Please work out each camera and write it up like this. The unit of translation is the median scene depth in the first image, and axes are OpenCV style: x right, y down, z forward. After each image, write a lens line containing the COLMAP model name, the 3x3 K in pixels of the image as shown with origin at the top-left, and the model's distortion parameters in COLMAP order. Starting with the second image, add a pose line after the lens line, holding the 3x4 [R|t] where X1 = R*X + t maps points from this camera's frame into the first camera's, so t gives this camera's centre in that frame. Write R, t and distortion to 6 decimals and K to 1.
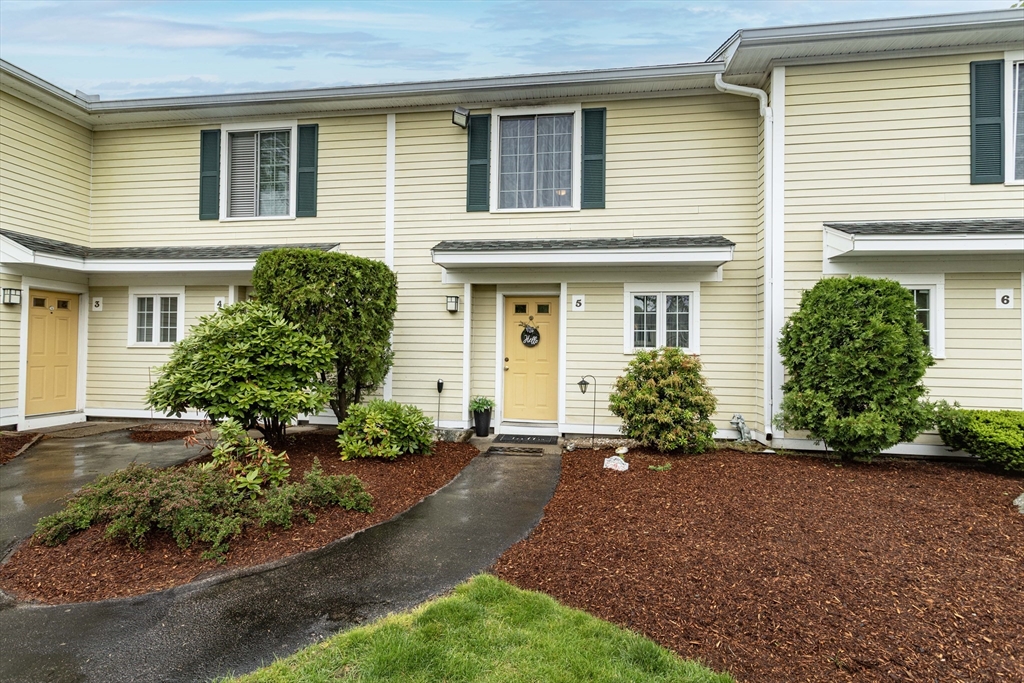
lens RADIAL K [[498.5, 0, 518.3], [0, 498.5, 348.1], [0, 0, 1]] dist [-0.065945, 0.024975]
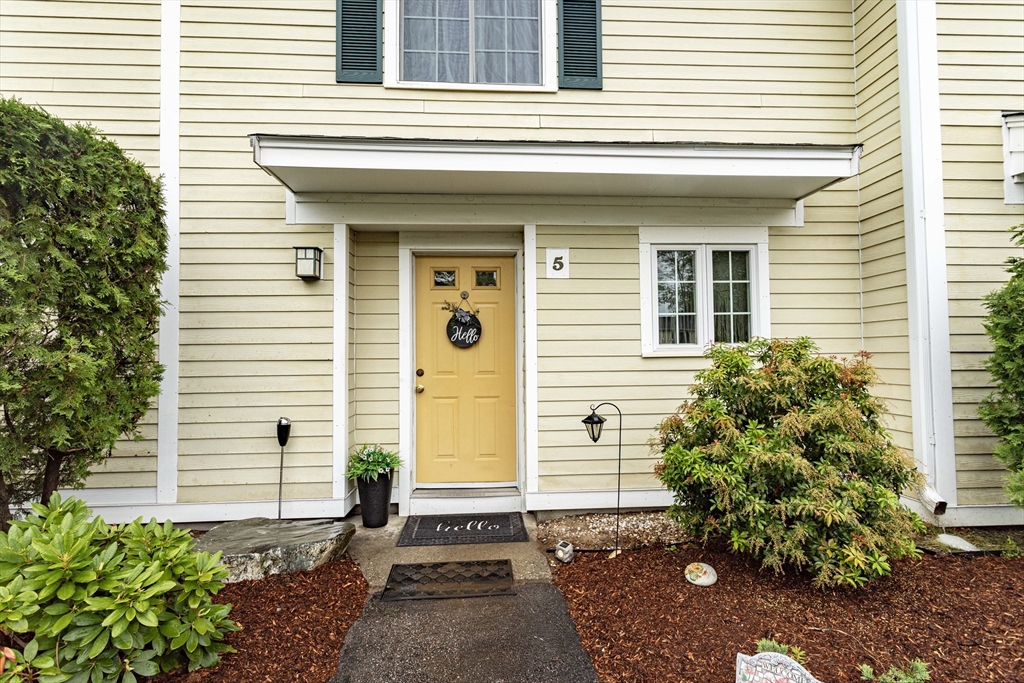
lens RADIAL K [[498.5, 0, 518.9], [0, 498.5, 346.2], [0, 0, 1]] dist [-0.065945, 0.024975]
pose [[0.980202, -0.018893, 0.197095, -0.025262], [0.022492, 0.999618, -0.016037, 0.005823], [-0.196717, 0.020152, 0.980253, 0.483821]]
